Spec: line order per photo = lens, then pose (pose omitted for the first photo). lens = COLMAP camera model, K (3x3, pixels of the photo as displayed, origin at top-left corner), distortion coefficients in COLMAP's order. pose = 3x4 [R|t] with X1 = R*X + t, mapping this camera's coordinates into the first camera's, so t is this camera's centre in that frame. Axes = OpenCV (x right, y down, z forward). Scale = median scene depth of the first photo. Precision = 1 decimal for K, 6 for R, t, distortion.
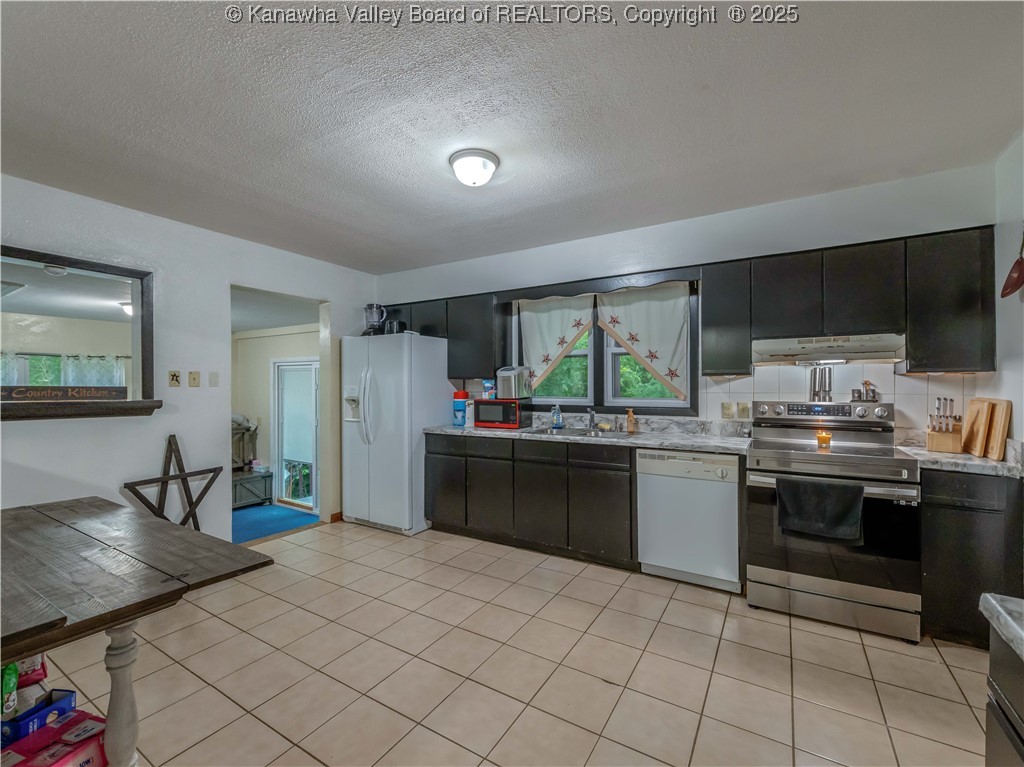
lens RADIAL K [[445.6, 0, 509.3], [0, 445.6, 383.8], [0, 0, 1]] dist [0.000544, 0.000044]
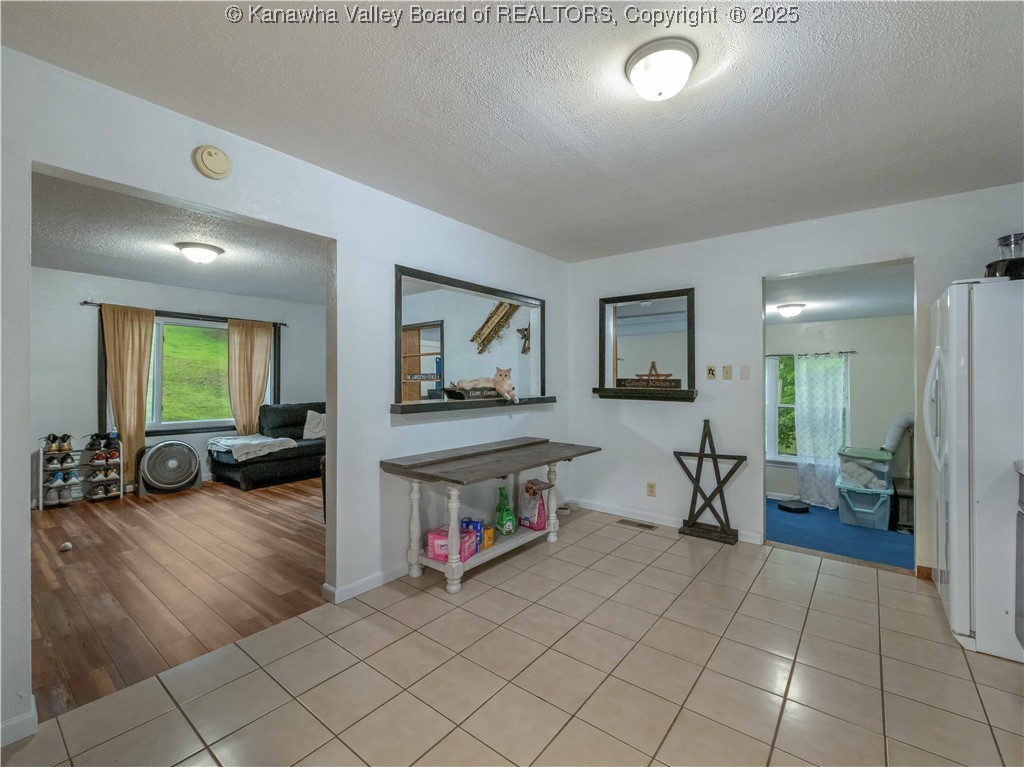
lens RADIAL K [[445.6, 0, 509.6], [0, 445.6, 382.0], [0, 0, 1]] dist [0.000544, 0.000044]
pose [[-0.125015, 0.003131, -0.992150, 0.486581], [0.001631, 0.999994, 0.002950, 0.009275], [0.992154, -0.001249, -0.125019, 0.622637]]
